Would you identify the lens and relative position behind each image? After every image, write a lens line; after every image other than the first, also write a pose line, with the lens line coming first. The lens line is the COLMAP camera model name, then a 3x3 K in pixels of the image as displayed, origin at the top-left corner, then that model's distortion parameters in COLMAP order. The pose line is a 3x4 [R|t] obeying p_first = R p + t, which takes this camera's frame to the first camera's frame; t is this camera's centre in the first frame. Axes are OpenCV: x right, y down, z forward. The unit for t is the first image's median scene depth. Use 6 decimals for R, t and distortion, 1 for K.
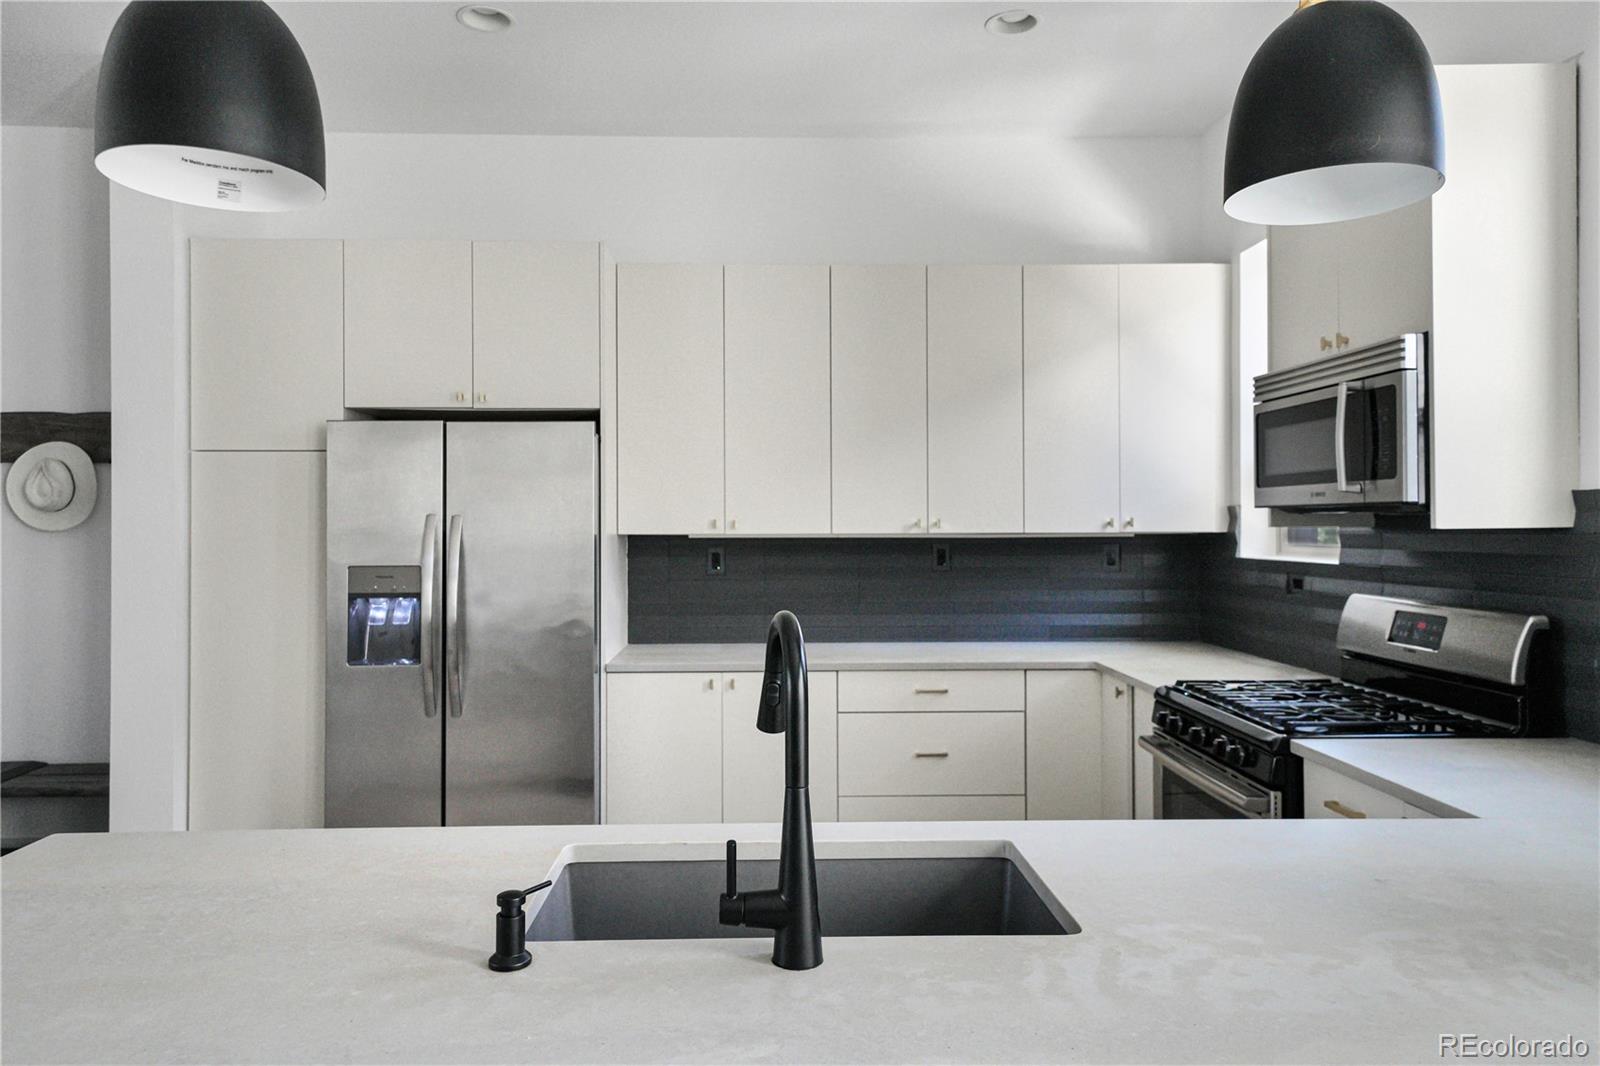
lens RADIAL K [[1068.9, 0, 799.8], [0, 1068.9, 521.7], [0, 0, 1]] dist [0.019537, 0.009459]
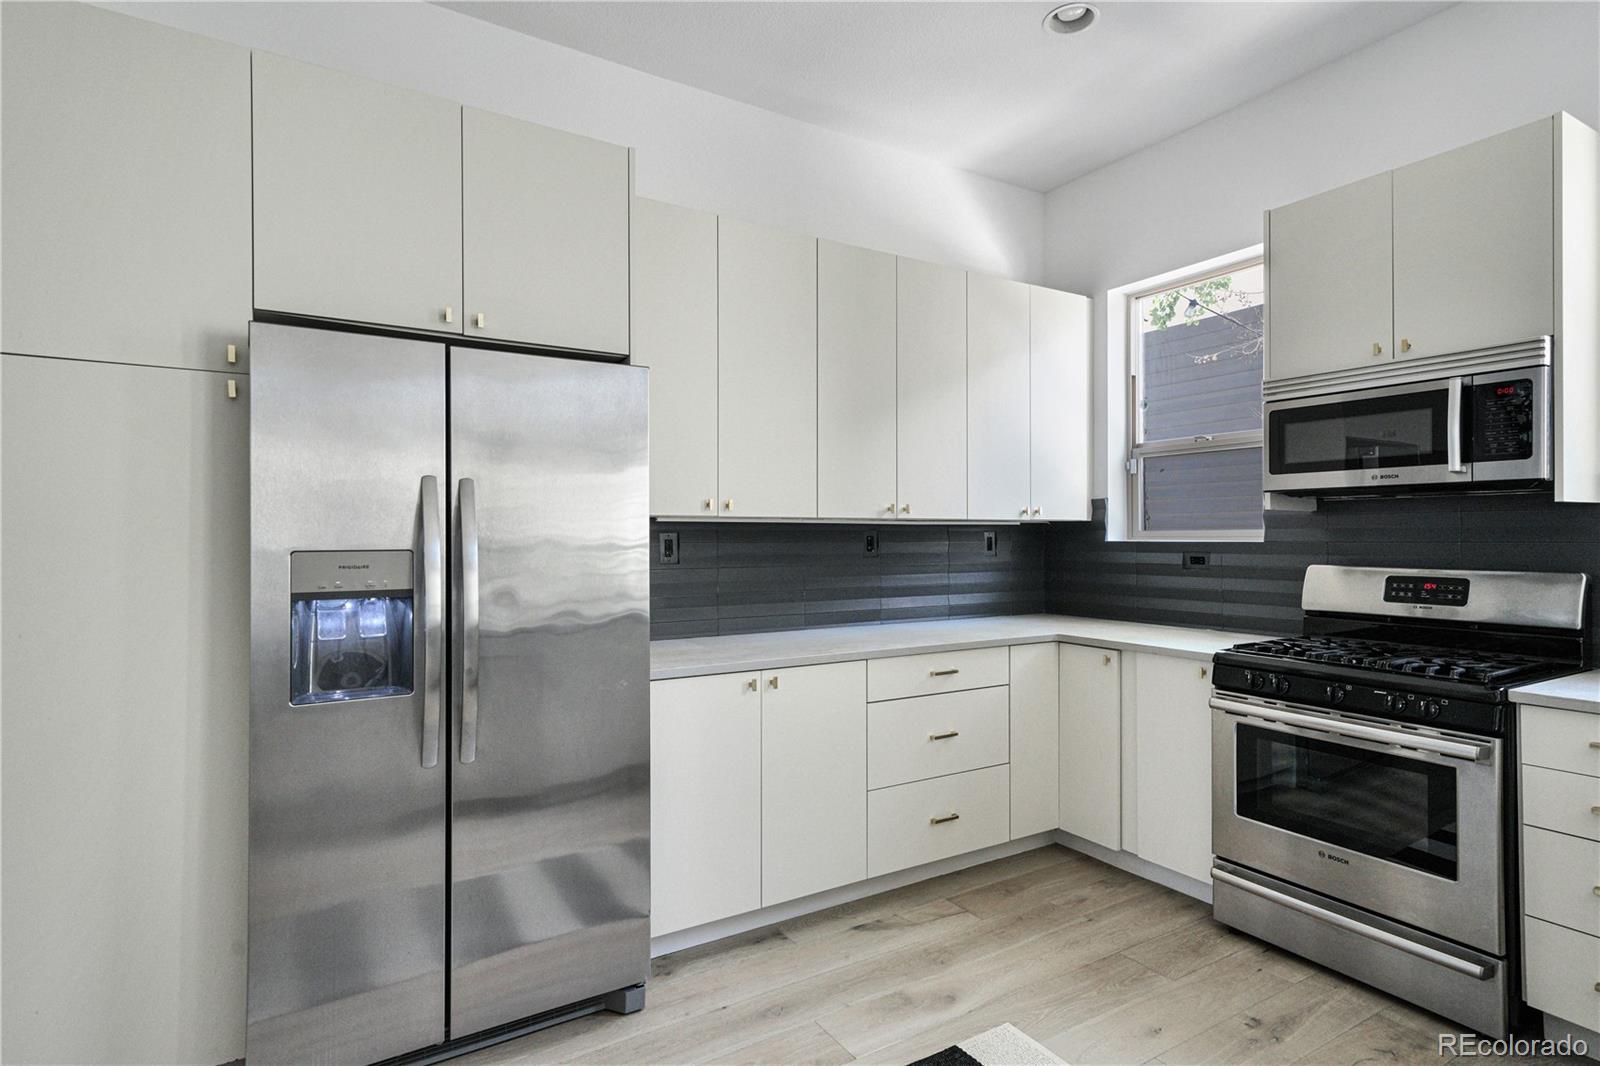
lens RADIAL K [[827.4, 0, 797.8], [0, 827.4, 530.3], [0, 0, 1]] dist [0.021706, 0.000425]
pose [[0.867899, 0.005345, 0.496713, -0.401917], [-0.002663, 0.999978, -0.006107, 0.030819], [-0.496734, 0.003978, 0.867893, 0.408682]]
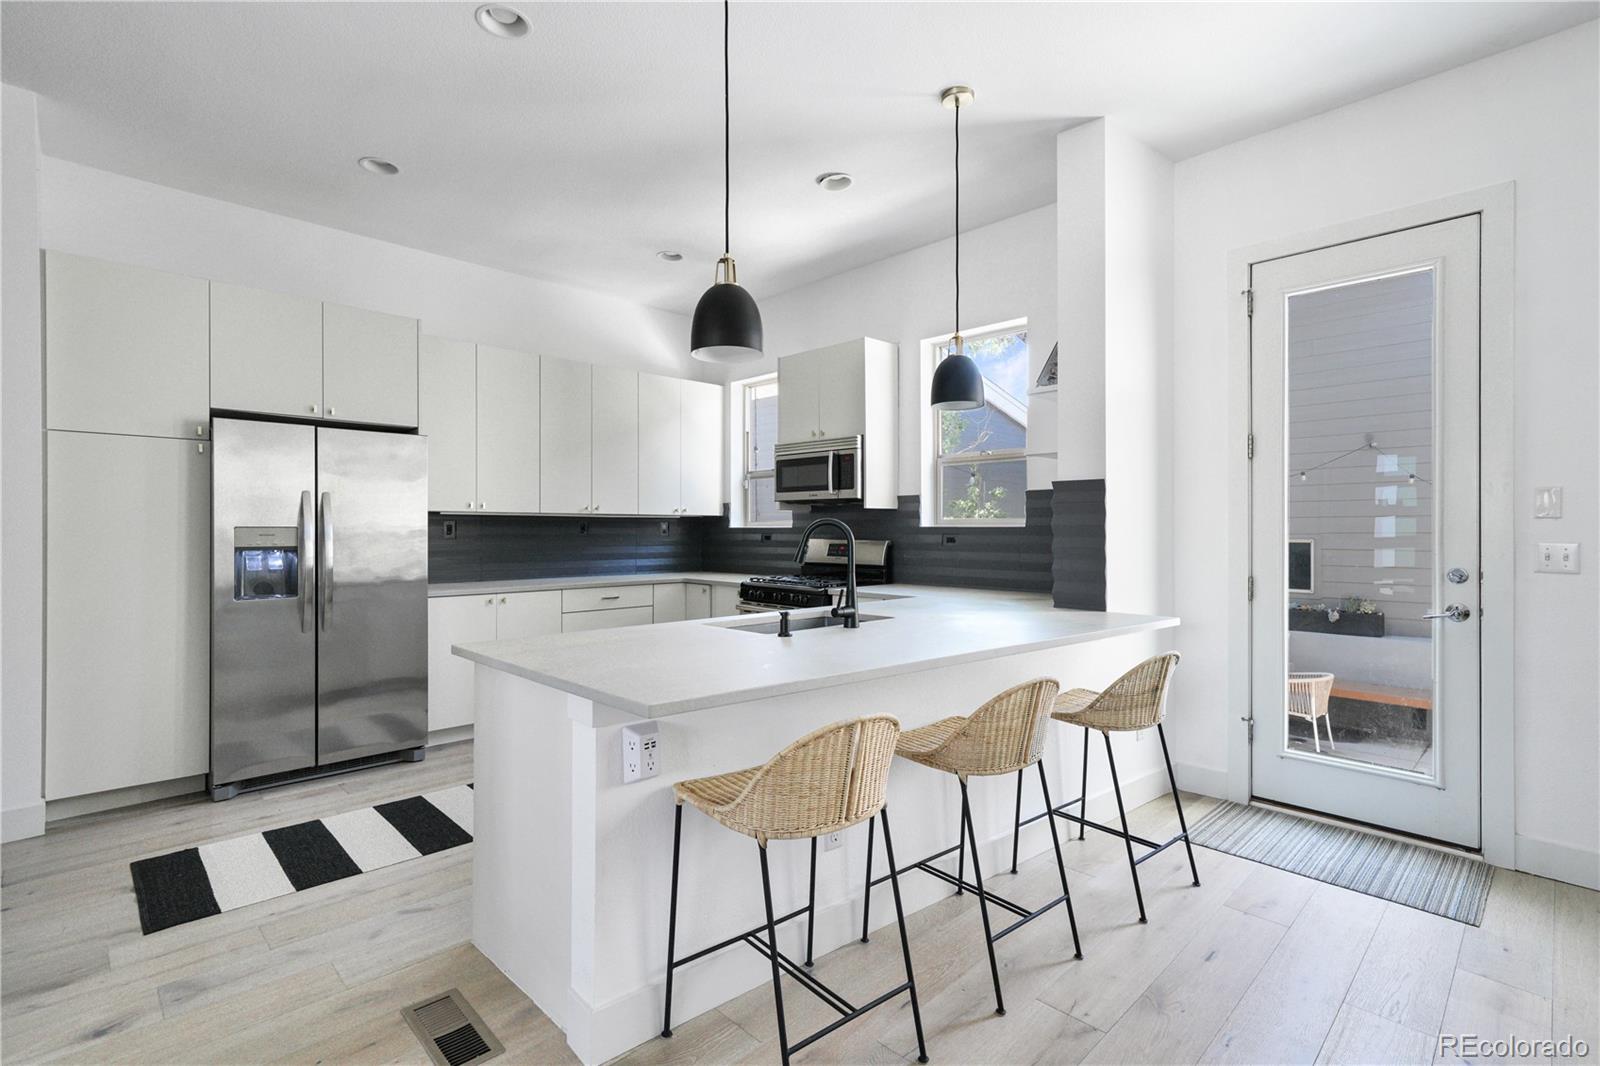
lens RADIAL K [[736.5, 0, 797.1], [0, 736.5, 528.2], [0, 0, 1]] dist [0.001899, 0.000293]
pose [[0.735906, 0.004538, 0.677069, -0.523363], [-0.005048, 0.999987, -0.001216, 0.039843], [-0.677065, -0.002524, 0.735919, -0.160174]]
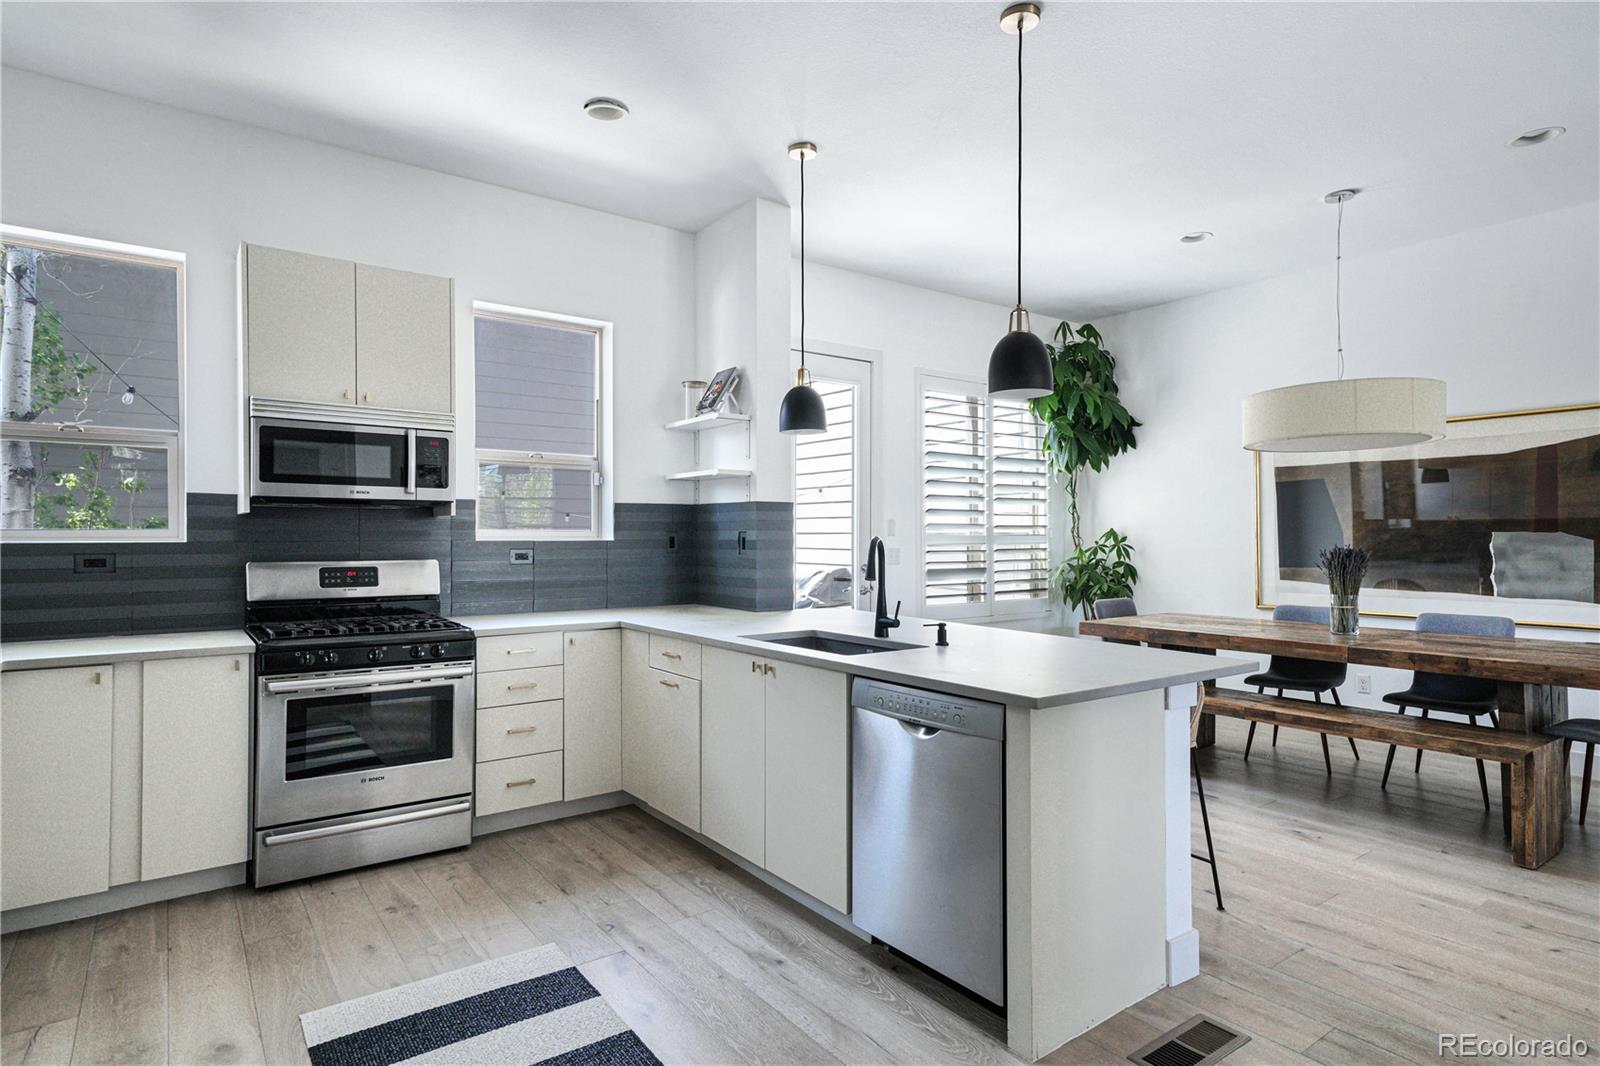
lens RADIAL K [[849.8, 0, 795.5], [0, 849.8, 530.6], [0, 0, 1]] dist [0.015969, 0.001138]
pose [[-0.559040, 0.009758, 0.829083, -0.691586], [-0.000460, 0.999927, -0.012079, 0.034760], [-0.829140, -0.007134, -0.558995, 0.901723]]
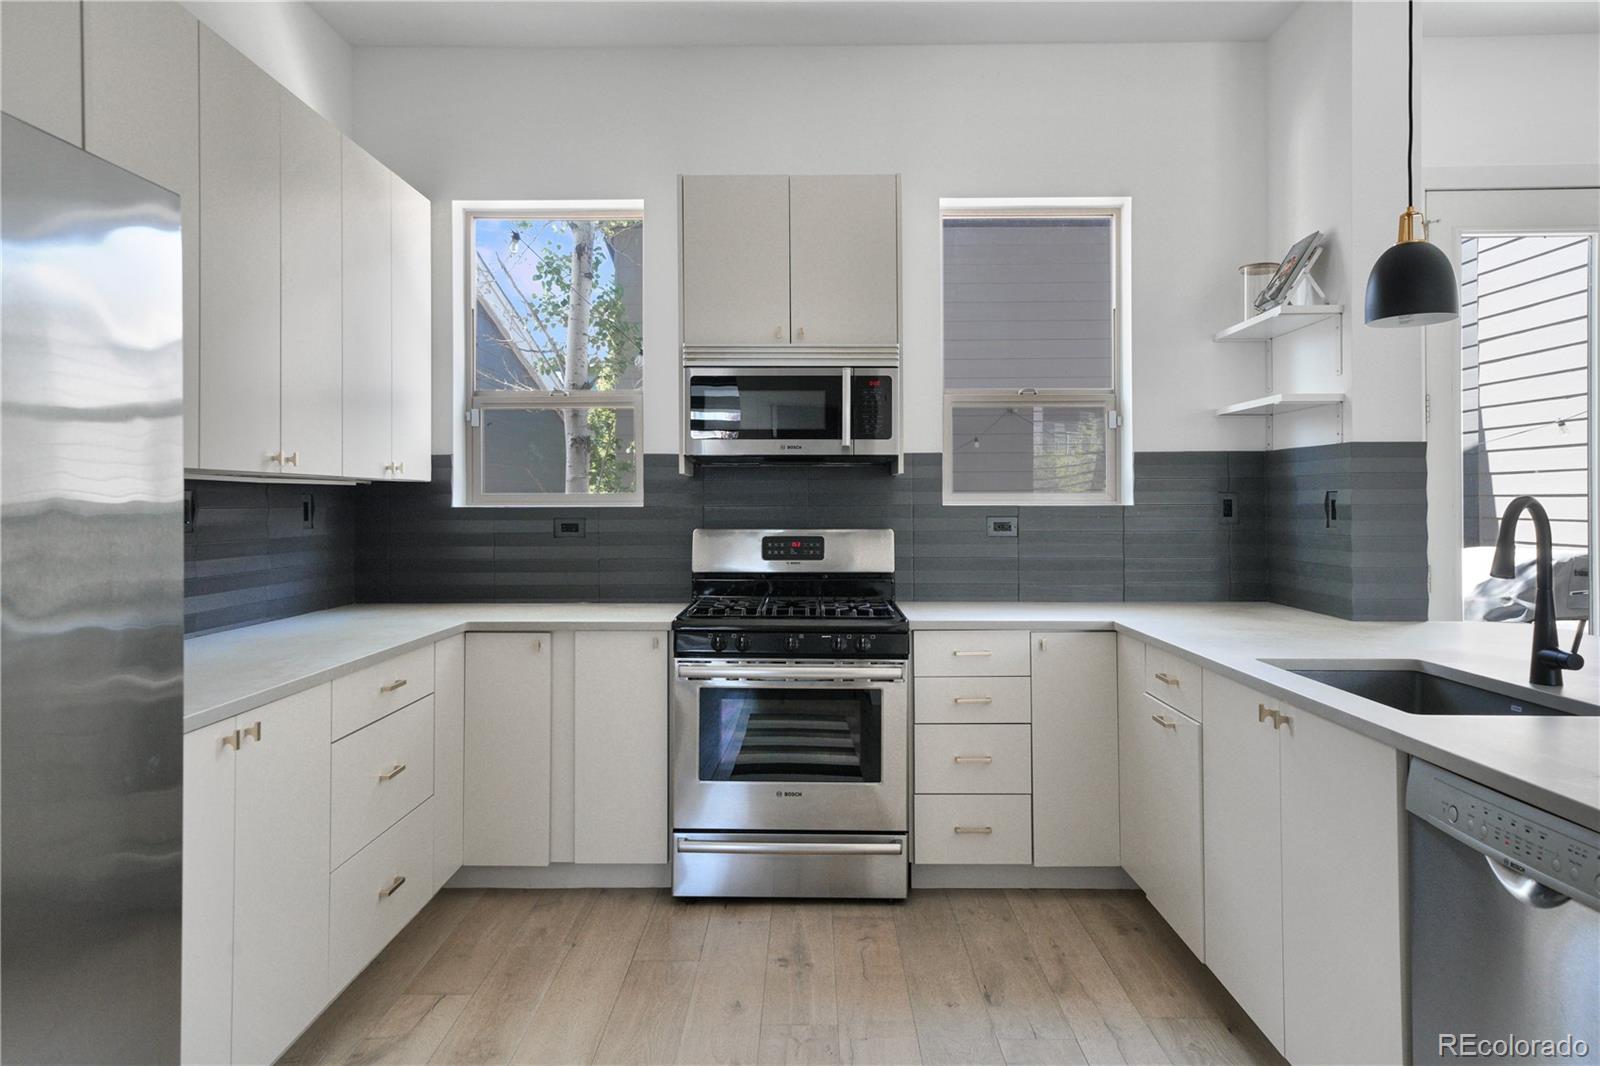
lens RADIAL K [[1068.9, 0, 800.7], [0, 1068.9, 487.2], [0, 0, 1]] dist [0.019537, 0.009459]
pose [[0.046817, 0.018451, 0.998733, -0.629406], [-0.001724, 0.999829, -0.018390, 0.036358], [-0.998902, -0.000861, 0.046841, 0.716369]]
